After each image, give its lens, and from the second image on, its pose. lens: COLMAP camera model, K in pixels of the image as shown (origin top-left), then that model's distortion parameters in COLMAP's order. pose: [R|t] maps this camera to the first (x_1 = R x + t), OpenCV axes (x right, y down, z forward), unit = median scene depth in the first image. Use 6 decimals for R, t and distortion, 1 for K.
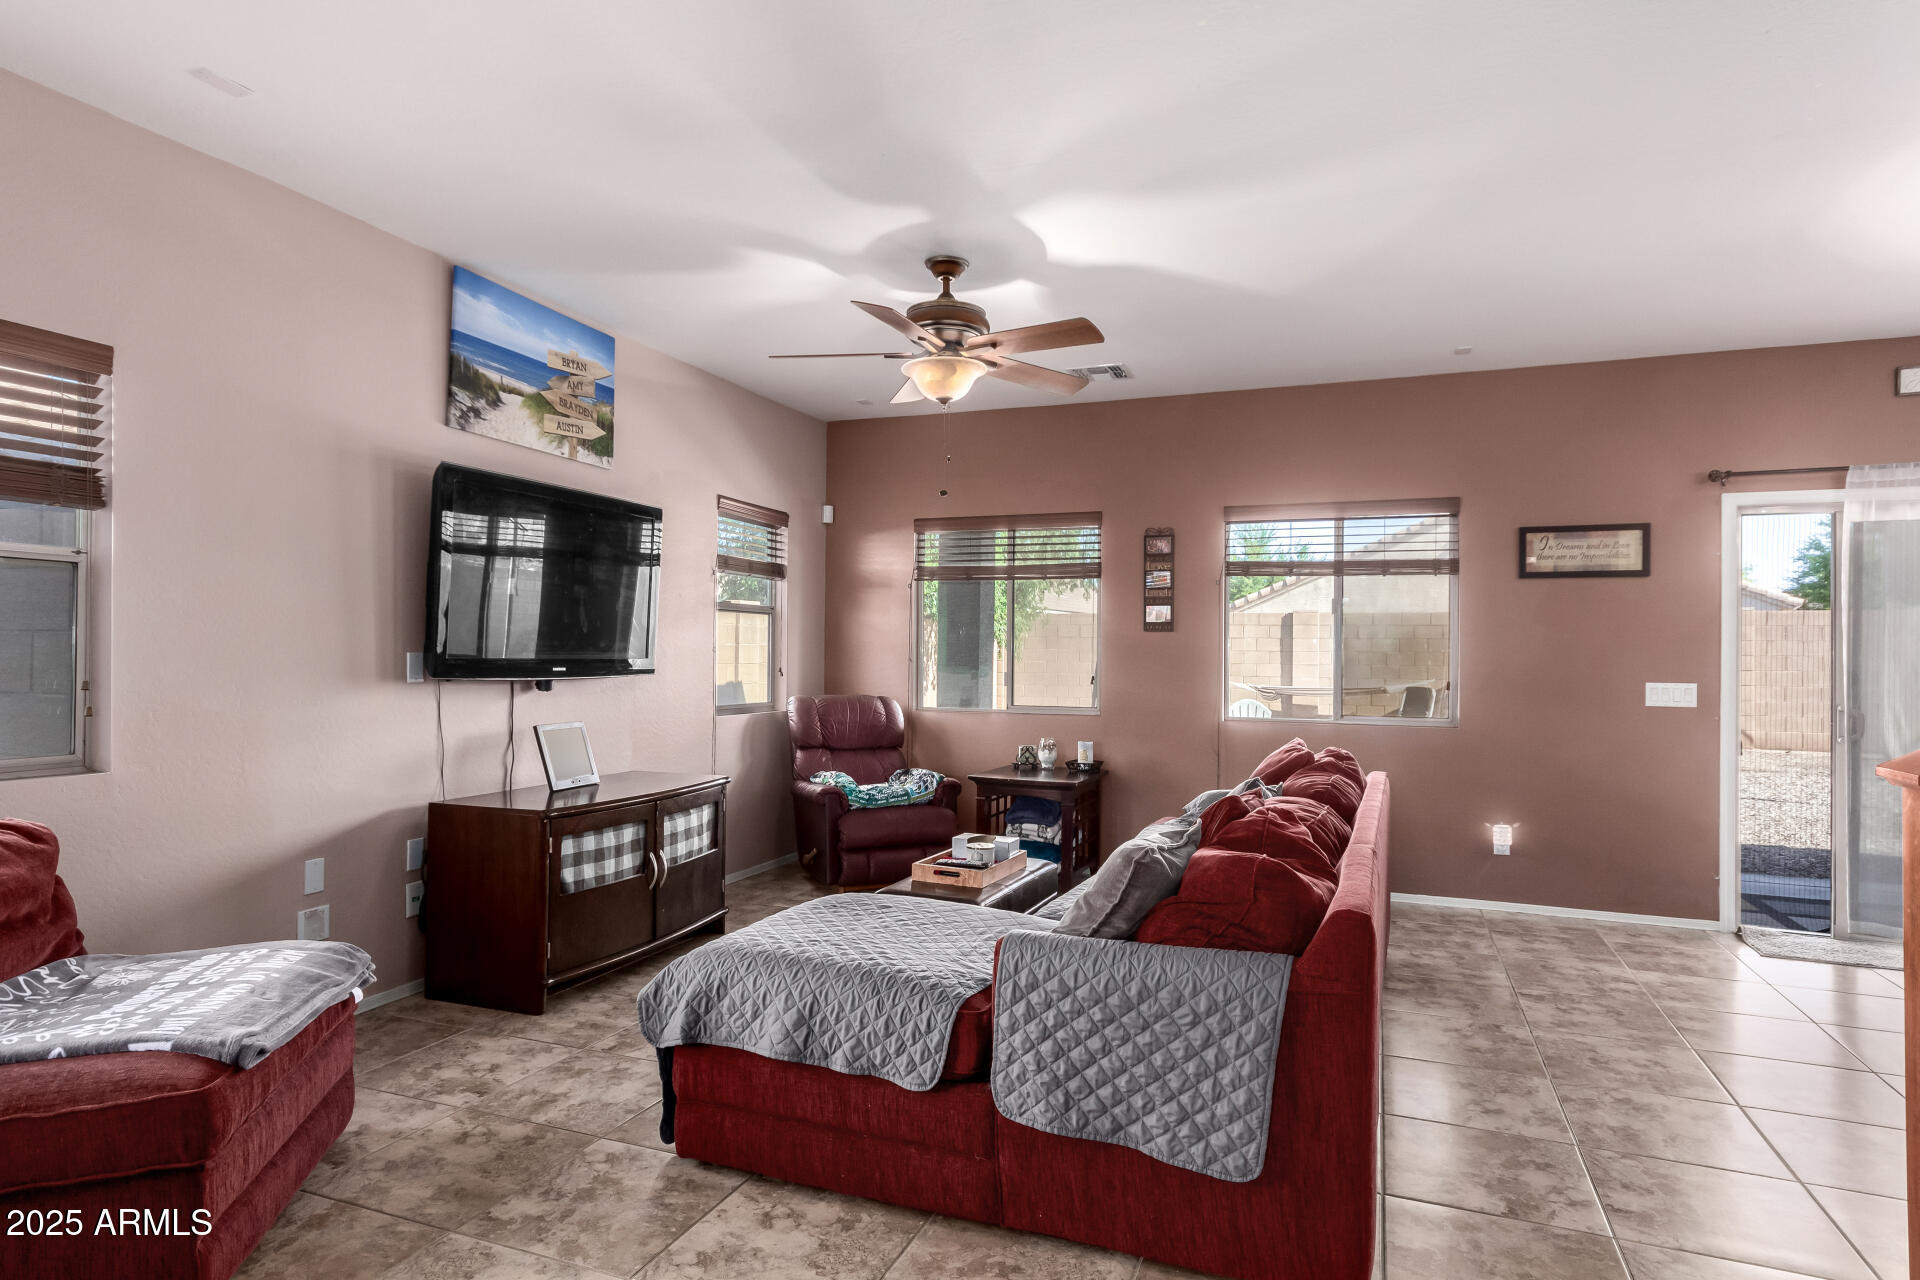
lens RADIAL K [[1043.9, 0, 965.7], [0, 1043.9, 648.9], [0, 0, 1]] dist [0.005280, 0.001166]
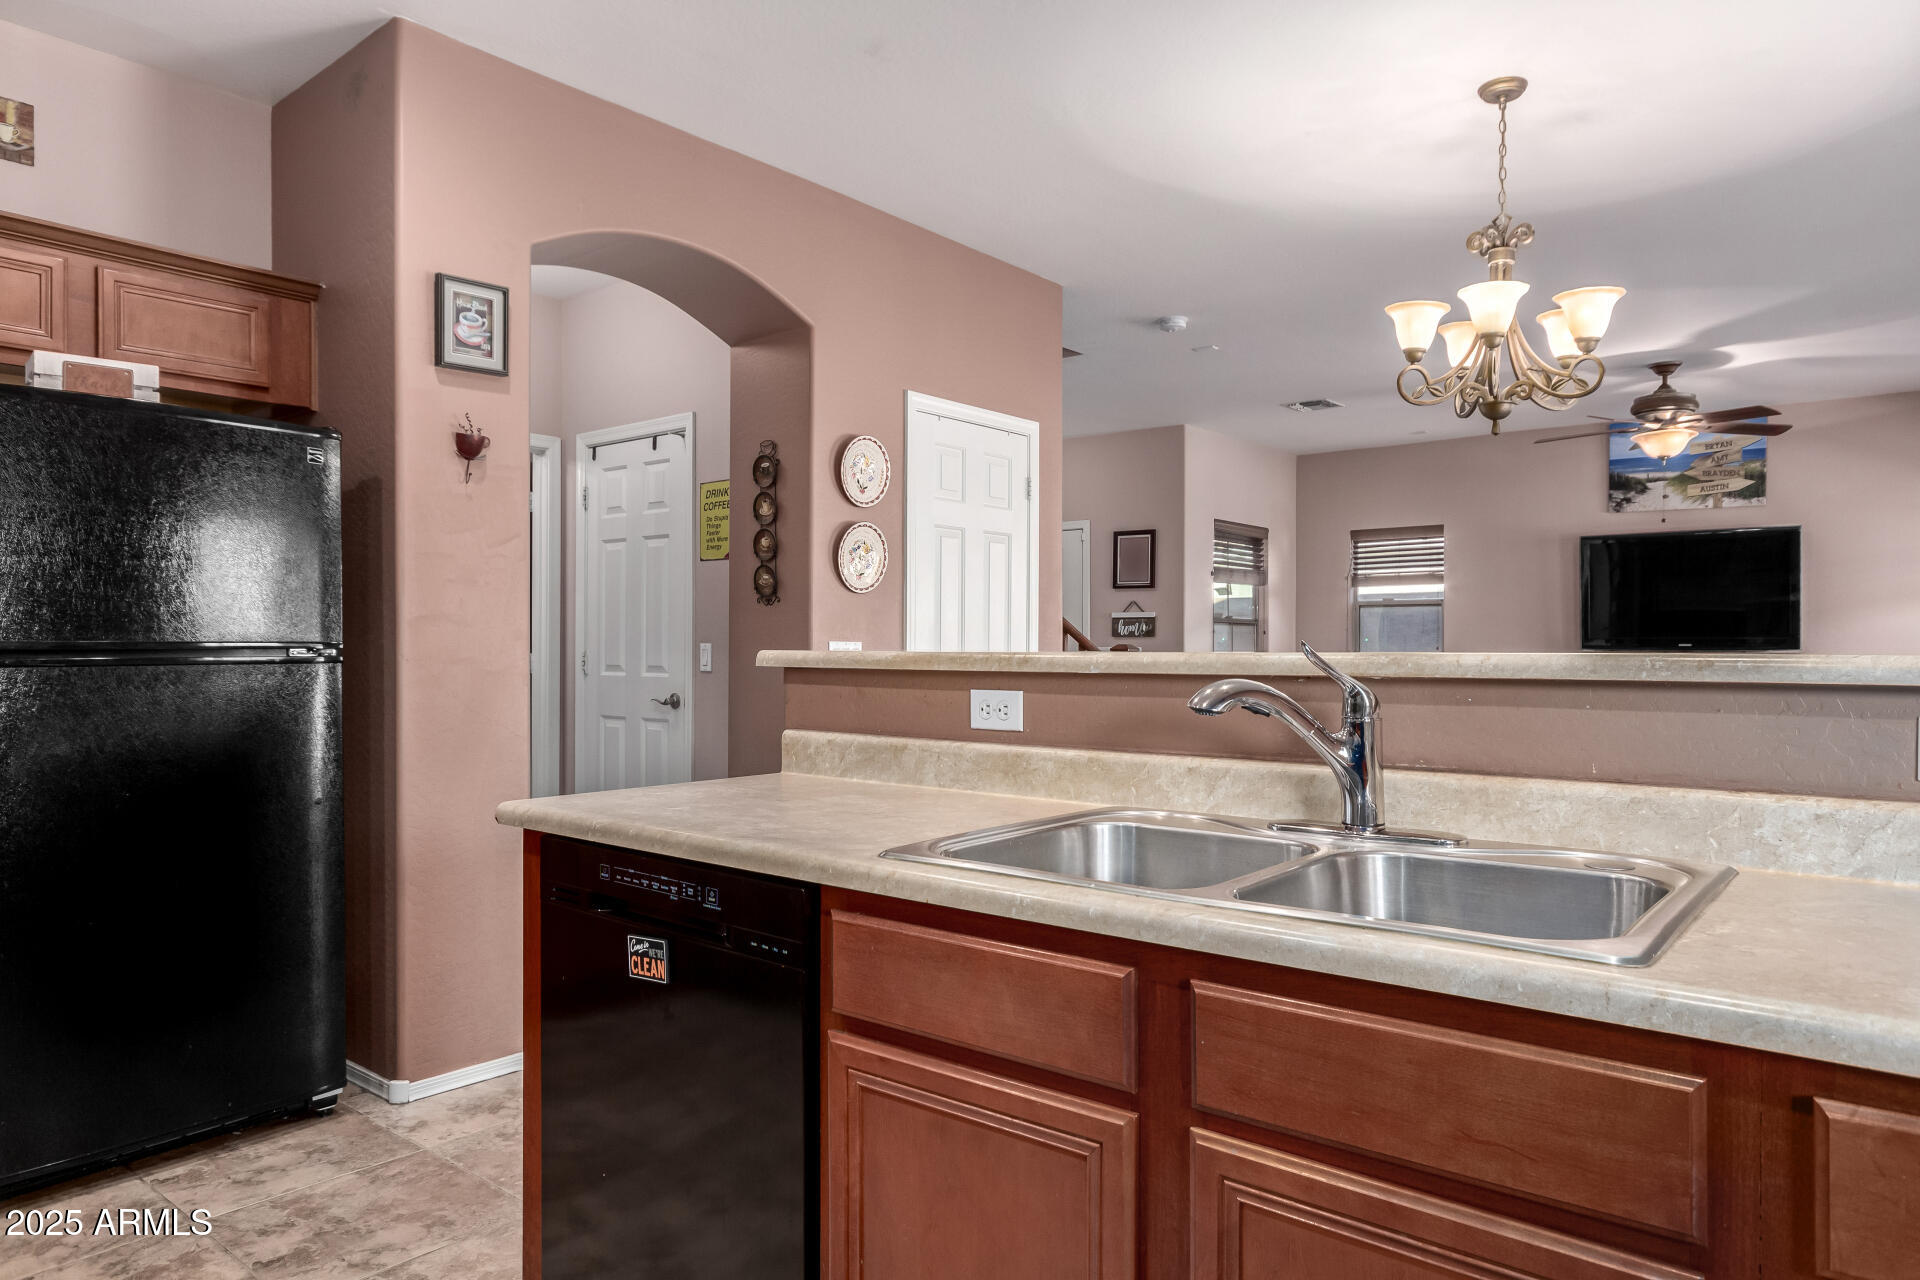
lens RADIAL K [[1217.3, 0, 955.9], [0, 1217.3, 663.4], [0, 0, 1]] dist [-0.003006, -0.001253]
pose [[-0.314423, 0.000584, -0.949283, 1.670451], [-0.003252, 0.999993, 0.001692, 0.046036], [0.949277, 0.003619, -0.314419, 0.511612]]
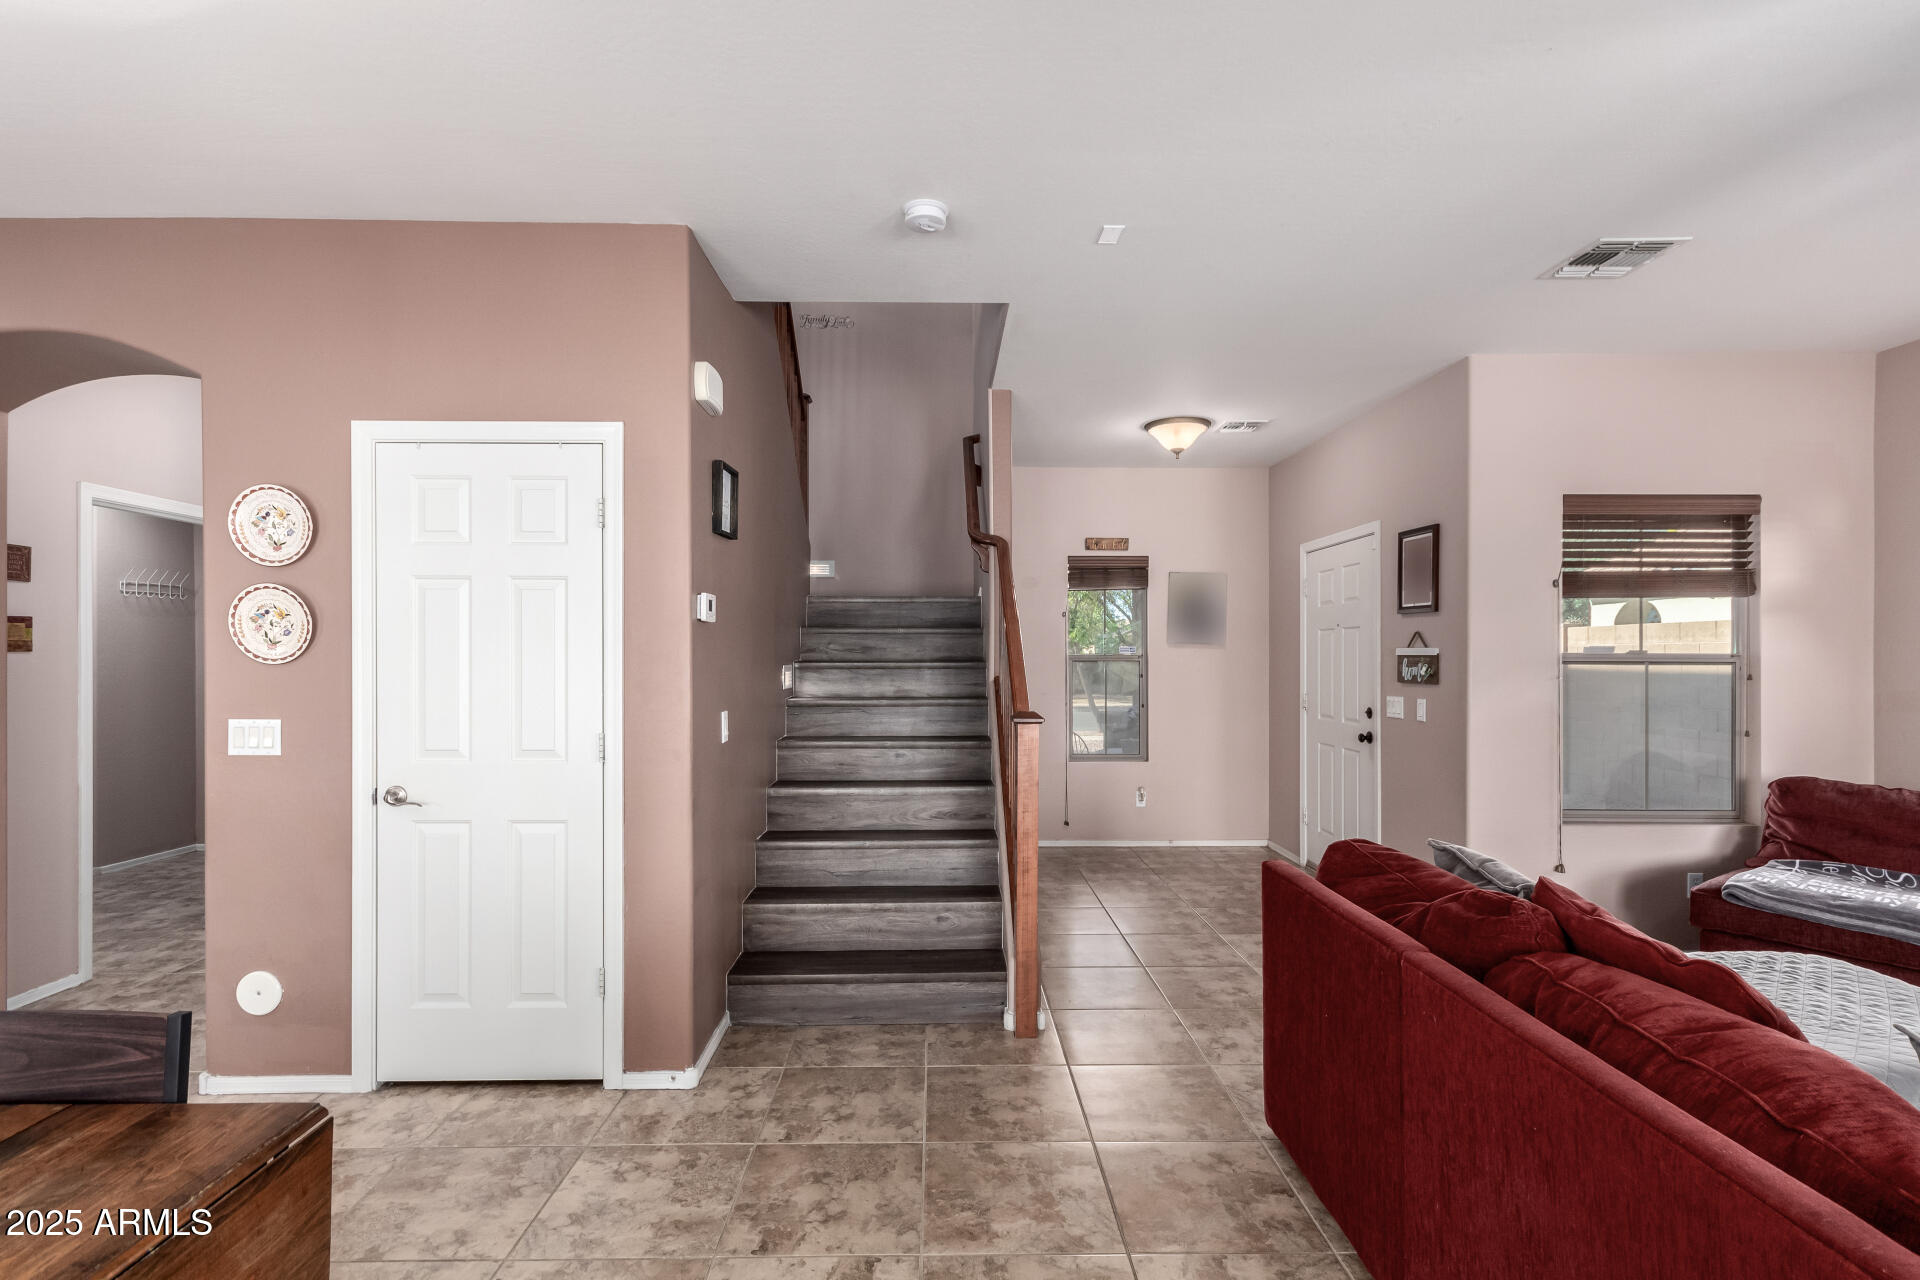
lens RADIAL K [[897.7, 0, 949.2], [0, 897.7, 657.9], [0, 0, 1]] dist [0.007795, -0.000514]
pose [[-0.928382, -0.009013, -0.371517, 0.570062], [-0.007971, 0.999959, -0.004339, -0.013810], [0.371541, -0.001067, -0.928416, 0.894082]]
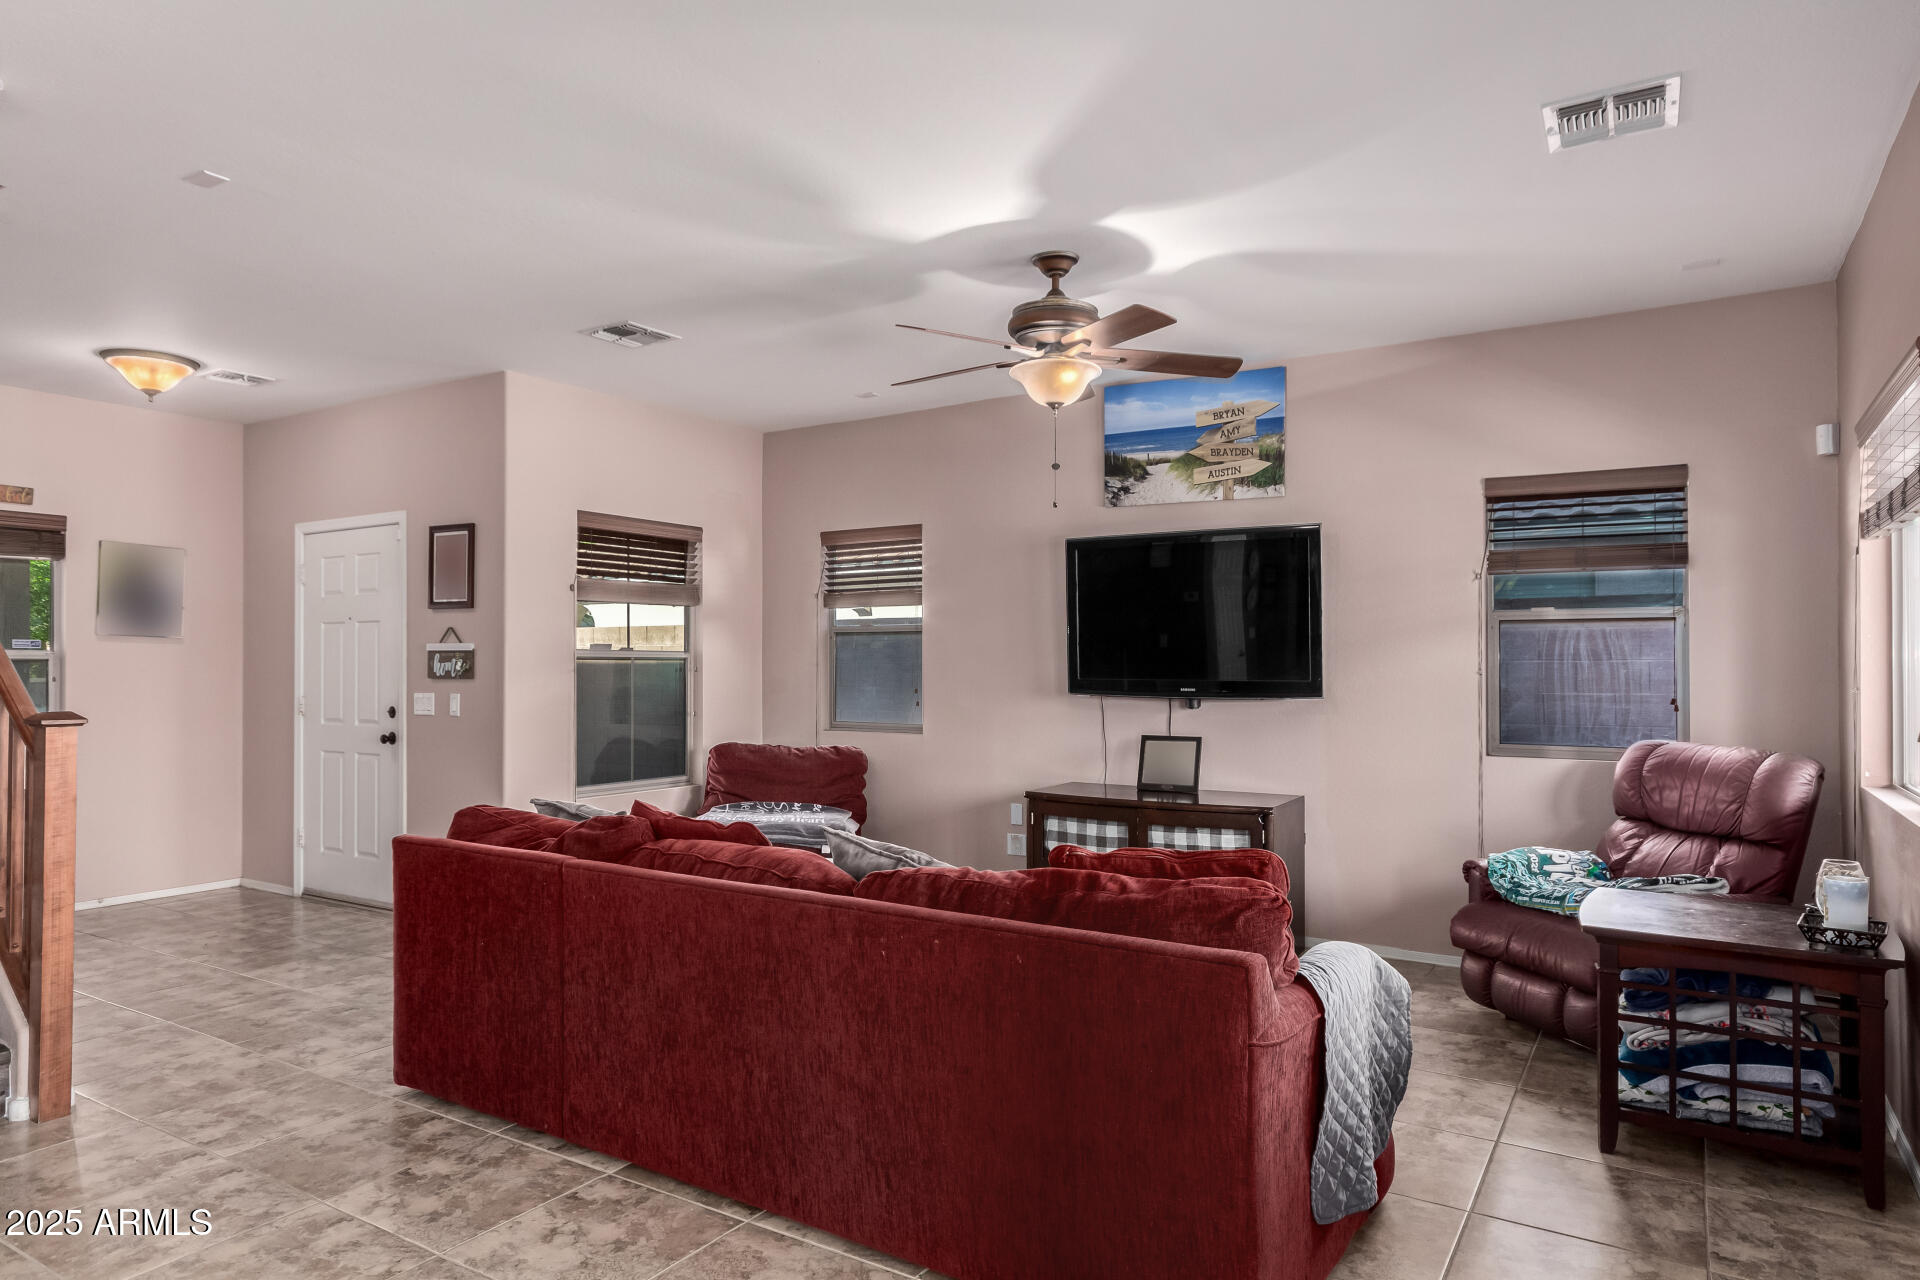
lens RADIAL K [[1140.2, 0, 969.0], [0, 1140.2, 658.6], [0, 0, 1]] dist [-0.010549, 0.000203]
pose [[-0.179824, -0.014830, -0.983587, 0.860265], [0.001486, 0.999881, -0.015347, 0.003783], [0.983698, -0.004222, -0.179781, 0.958017]]
